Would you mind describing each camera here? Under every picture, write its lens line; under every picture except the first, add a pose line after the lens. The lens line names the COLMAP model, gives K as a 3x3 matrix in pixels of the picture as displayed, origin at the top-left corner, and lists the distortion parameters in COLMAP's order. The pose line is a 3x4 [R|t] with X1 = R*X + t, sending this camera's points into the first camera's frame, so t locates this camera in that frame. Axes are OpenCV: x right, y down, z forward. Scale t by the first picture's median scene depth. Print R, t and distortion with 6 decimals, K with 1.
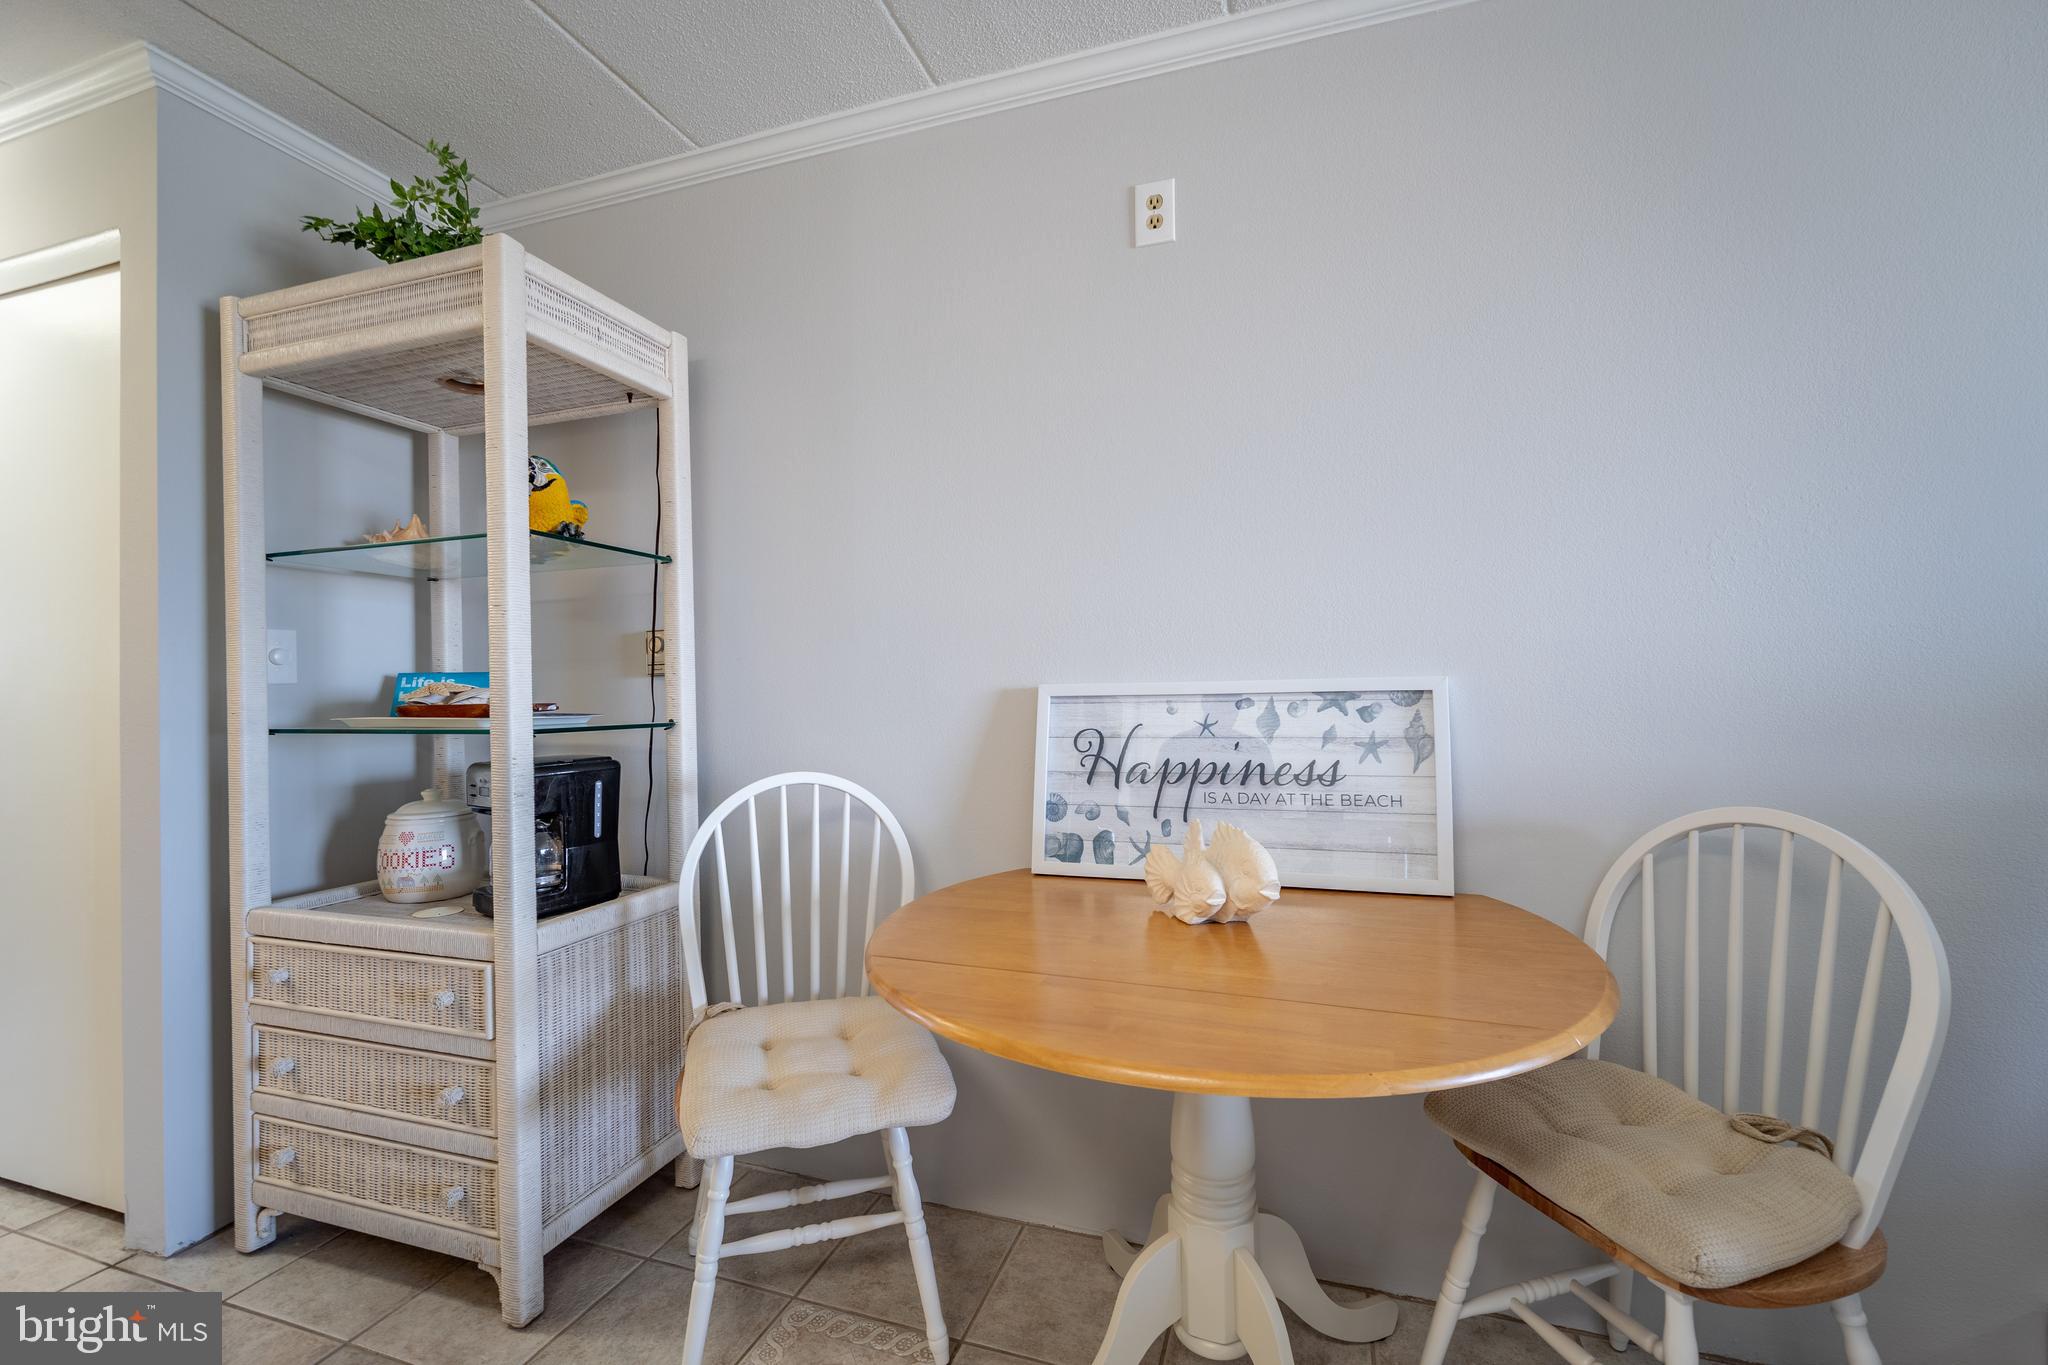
lens RADIAL K [[847.1, 0, 1027.7], [0, 847.1, 685.9], [0, 0, 1]] dist [-0.001932, -0.001240]
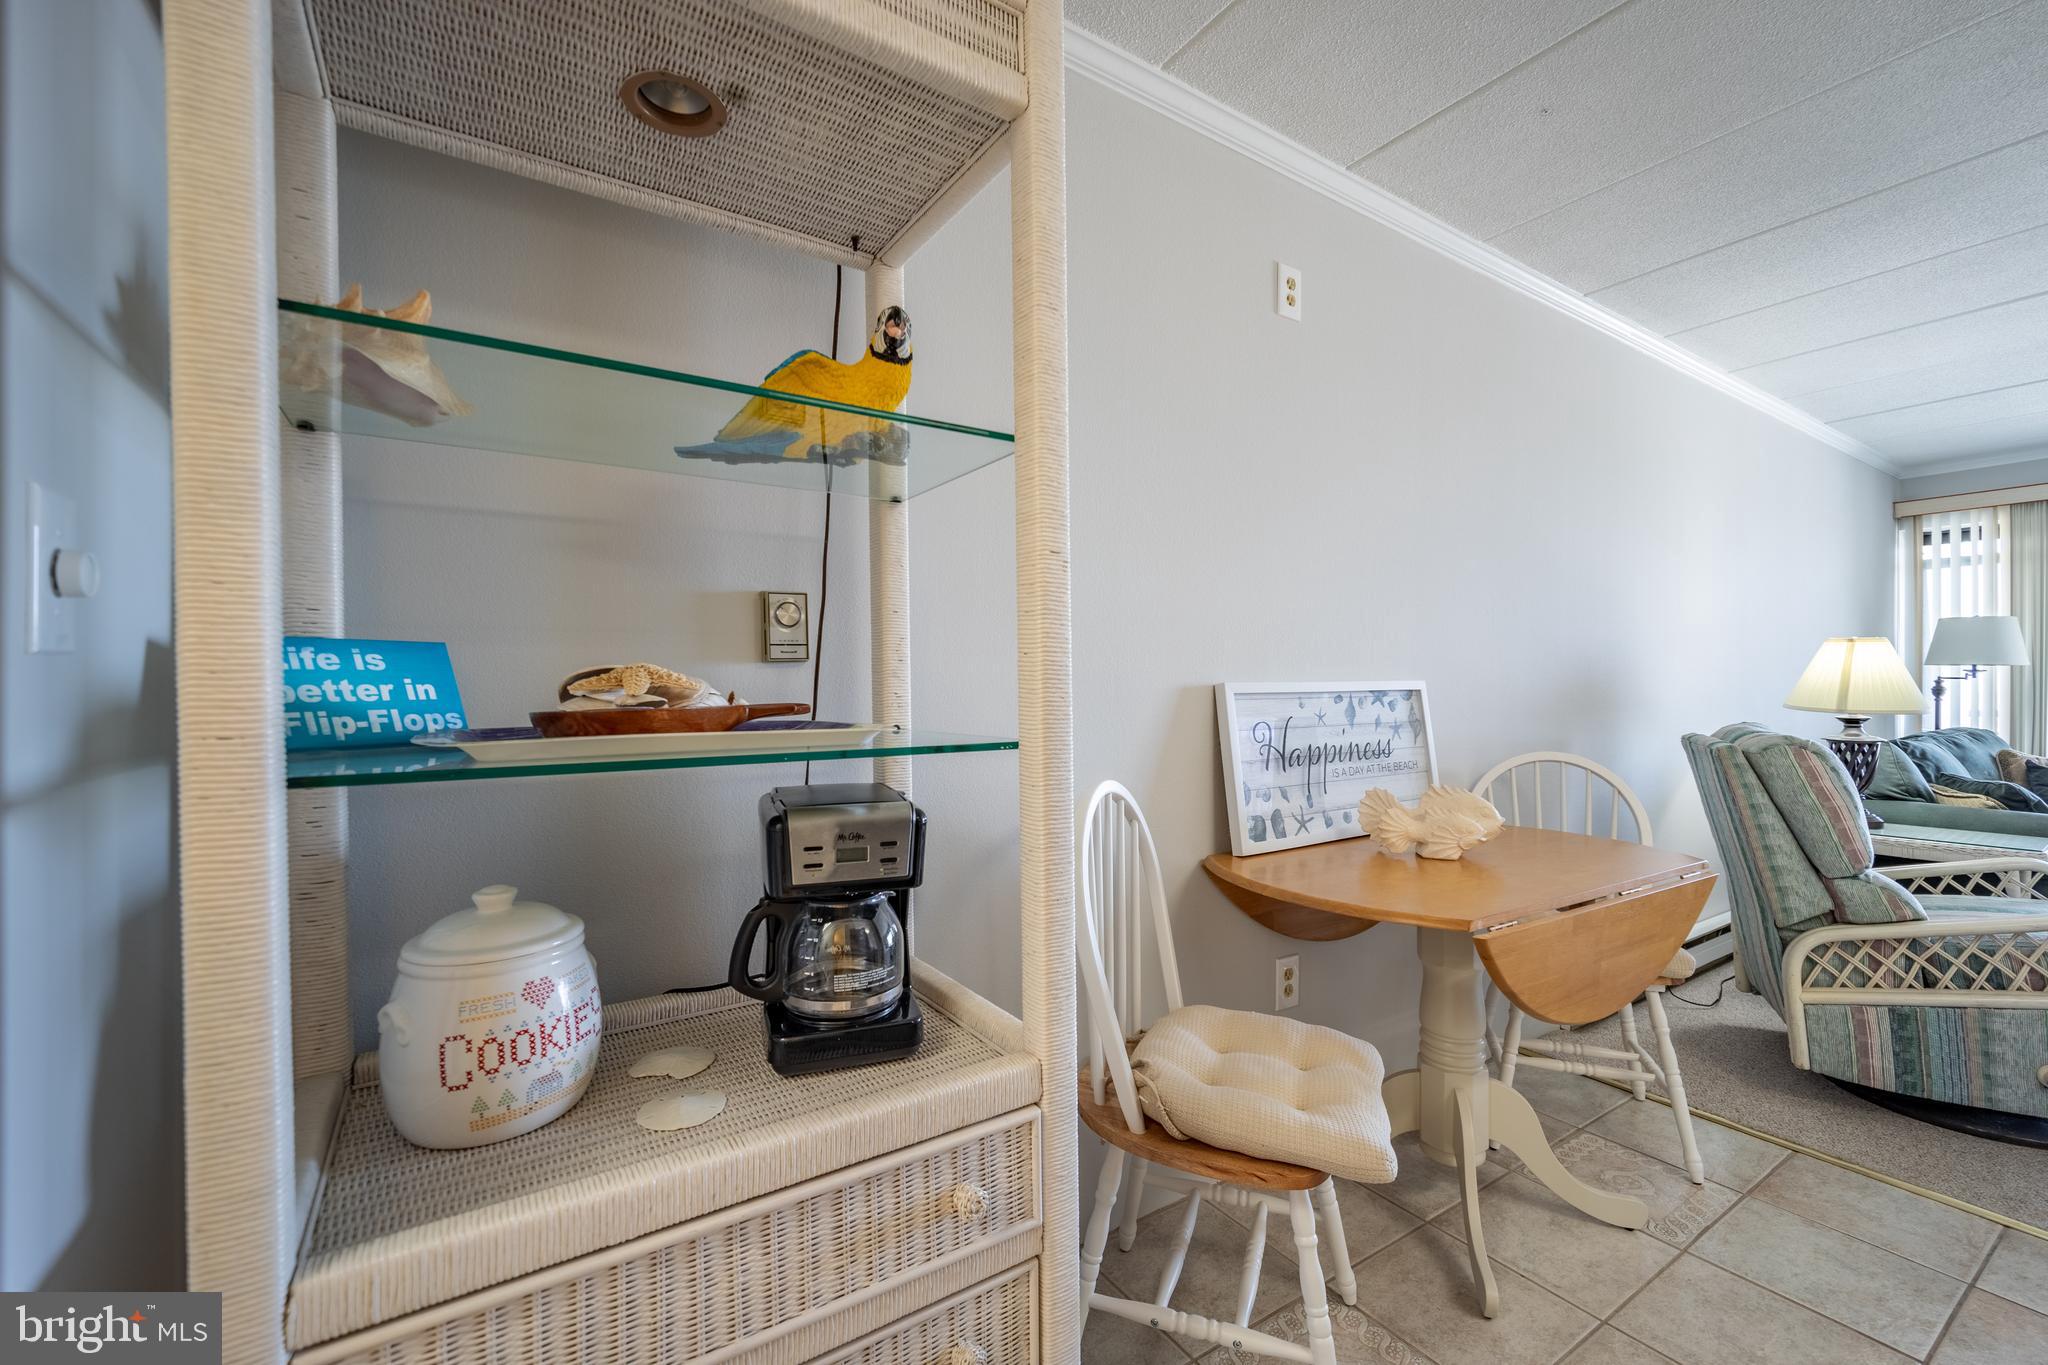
lens RADIAL K [[847.1, 0, 1011.6], [0, 847.1, 690.3], [0, 0, 1]] dist [-0.001932, -0.001240]
pose [[0.624296, 0.006361, 0.781162, -1.069652], [-0.006417, 0.999975, -0.003015, 0.014299], [-0.781161, -0.003131, 0.624322, 0.573683]]
